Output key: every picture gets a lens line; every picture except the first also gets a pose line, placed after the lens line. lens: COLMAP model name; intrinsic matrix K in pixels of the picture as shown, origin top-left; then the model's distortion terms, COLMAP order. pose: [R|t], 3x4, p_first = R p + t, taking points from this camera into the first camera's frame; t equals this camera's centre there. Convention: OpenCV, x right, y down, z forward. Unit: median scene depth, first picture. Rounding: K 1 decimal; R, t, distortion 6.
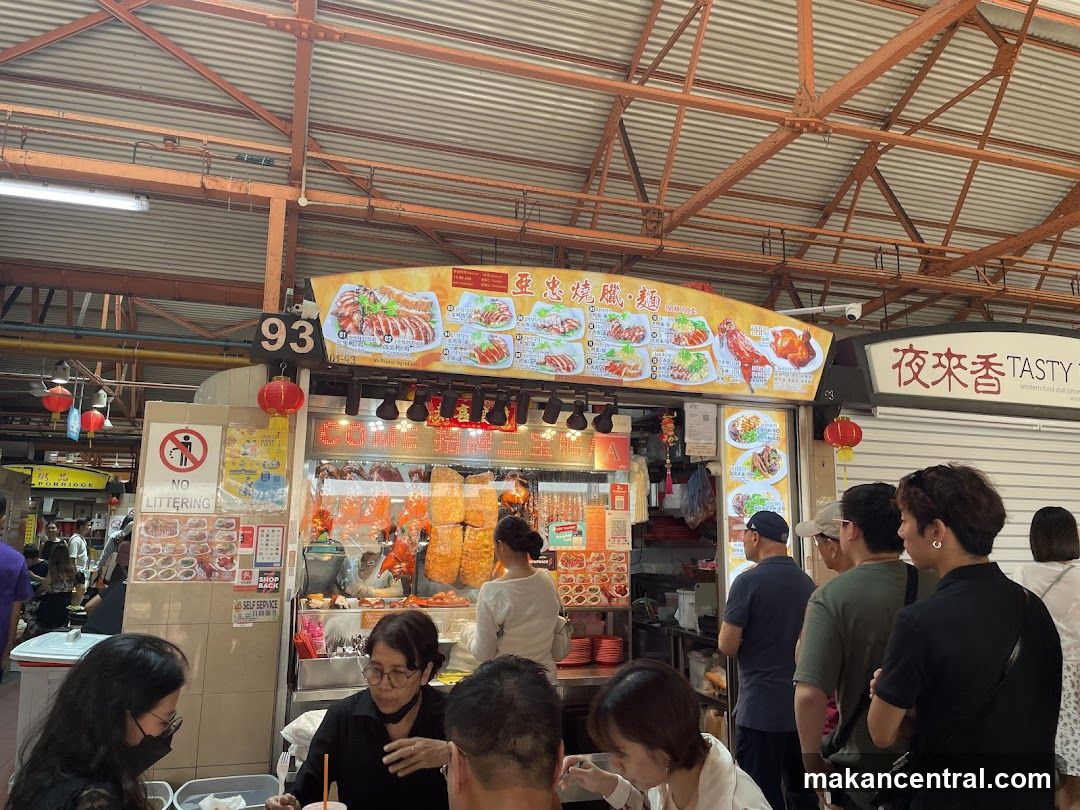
lens RADIAL K [[814.1, 0, 537.9], [0, 814.1, 391.5], [0, 0, 1]] dist [0.069297, -0.064640]
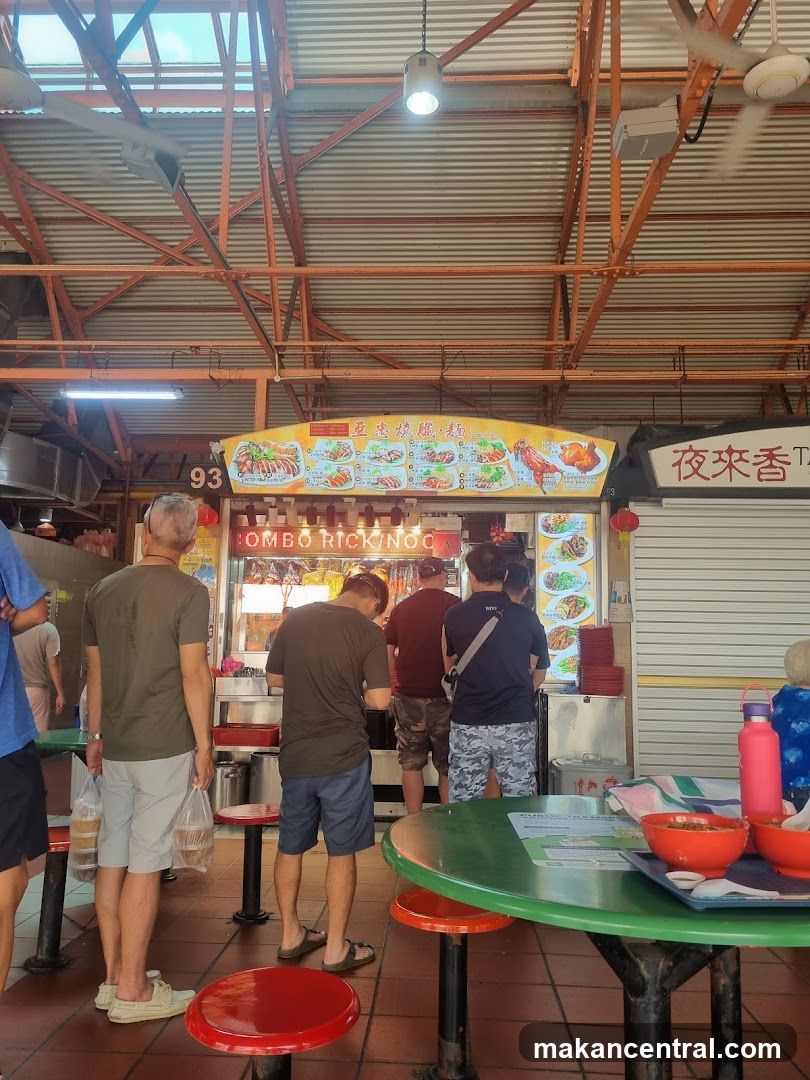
lens RADIAL K [[814.1, 0, 415.5], [0, 814.1, 548.0], [0, 0, 1]] dist [0.069297, -0.064640]
pose [[0.937152, -0.044903, -0.346019, 0.523698], [0.057488, 0.998003, 0.026190, 0.042069], [0.344152, -0.044436, 0.937862, -0.303916]]
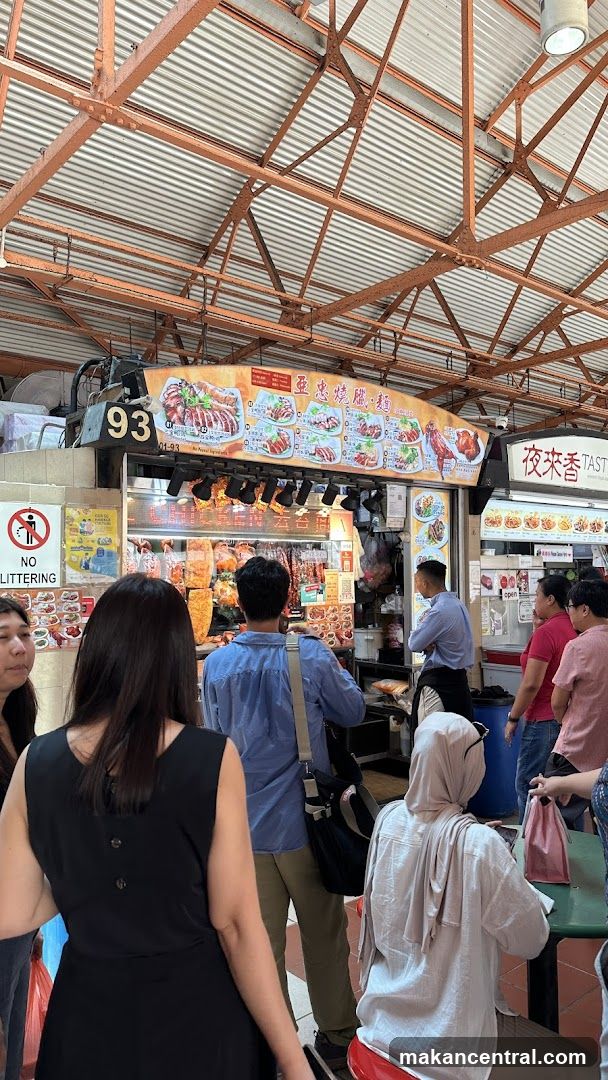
lens RADIAL K [[750.7, 0, 310.6], [0, 750.7, 546.2], [0, 0, 1]] dist [0.115742, 0.003387]
pose [[0.924151, -0.010114, 0.381895, -0.393153], [-0.042555, 0.990703, 0.129217, -0.040449], [-0.379651, -0.135667, 0.915128, -0.027349]]
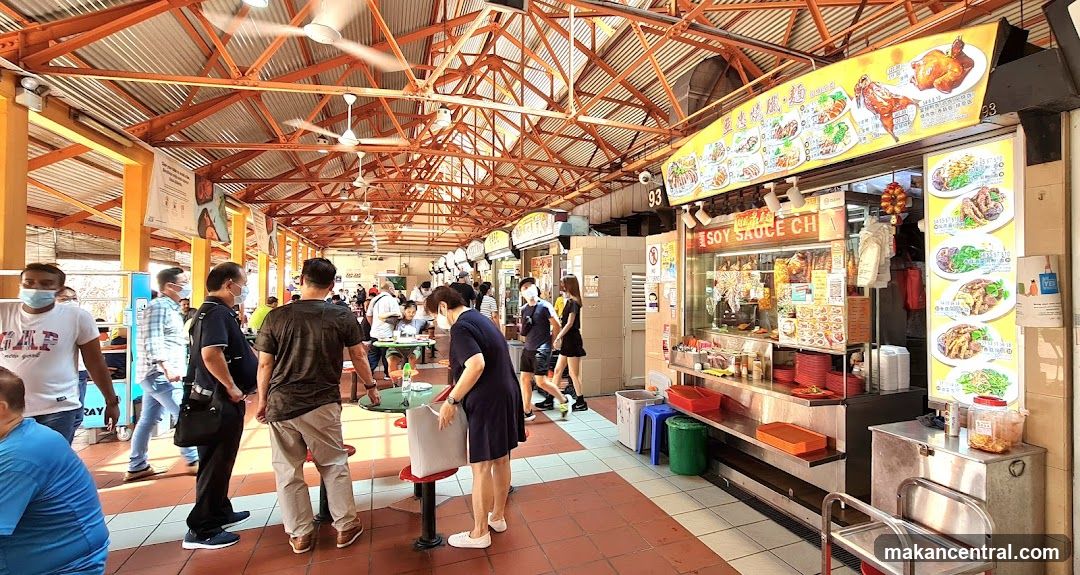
lens RADIAL K [[504.2, 0, 615.2], [0, 504.2, 279.1], [0, 0, 1]] dist [-0.015127, -0.000419]
pose [[0.113741, -0.026789, -0.993149, 0.797520], [0.169426, 0.985517, -0.007180, 0.106580], [0.978957, -0.167449, 0.116632, 0.601996]]
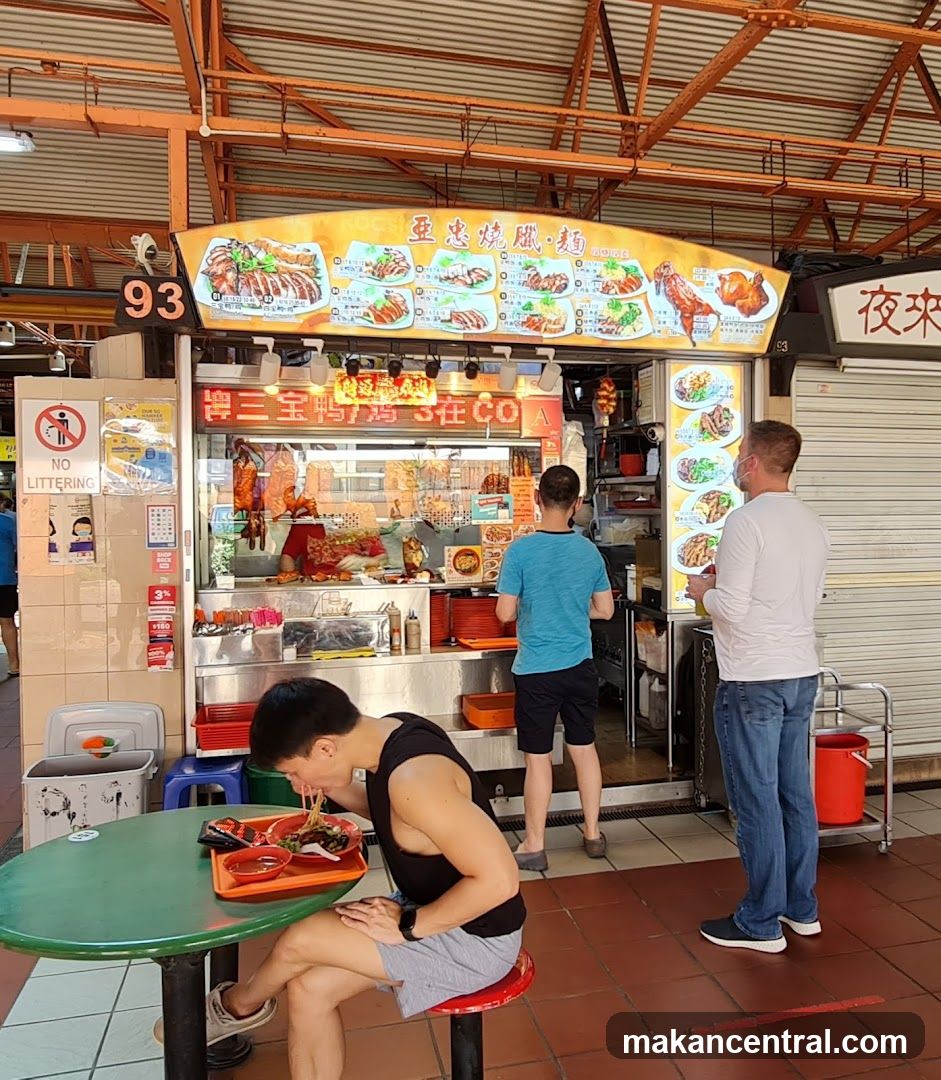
lens RADIAL K [[947.7, 0, 560.0], [0, 947.7, 527.0], [0, 0, 1]] dist [-0.012303, 0.007147]
pose [[0.999241, -0.020516, -0.033112, 0.147921], [0.026691, 0.979756, 0.198409, -0.014489], [0.028371, -0.199142, 0.979560, -0.058659]]
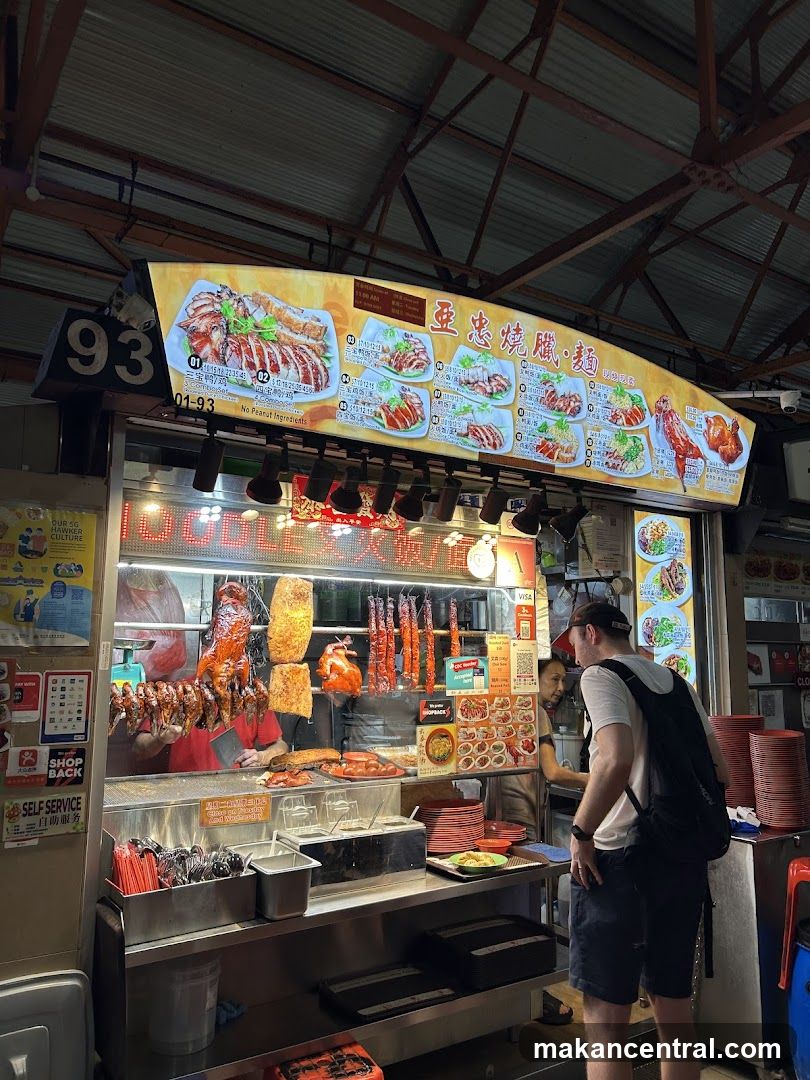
lens RADIAL K [[814.1, 0, 400.1], [0, 814.1, 538.8], [0, 0, 1]] dist [0.069297, -0.064640]
pose [[0.962941, 0.029027, 0.268145, -0.218269], [-0.039329, 0.998677, 0.033129, 0.031772], [-0.266828, -0.042447, 0.962809, 0.309984]]
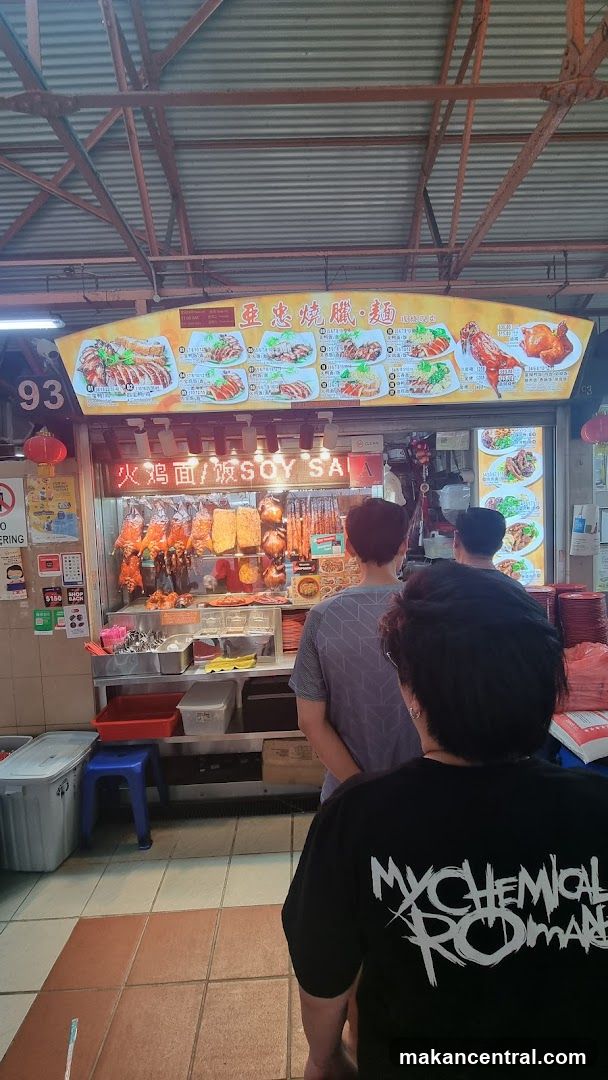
lens RADIAL K [[445.2, 0, 307.5], [0, 445.2, 544.2], [0, 0, 1]] dist [-0.001311, -0.000491]
pose [[0.957762, -0.039078, -0.284893, 0.187806], [0.105034, 0.969810, 0.220081, 0.031237], [0.267692, -0.240709, 0.932952, 0.391310]]
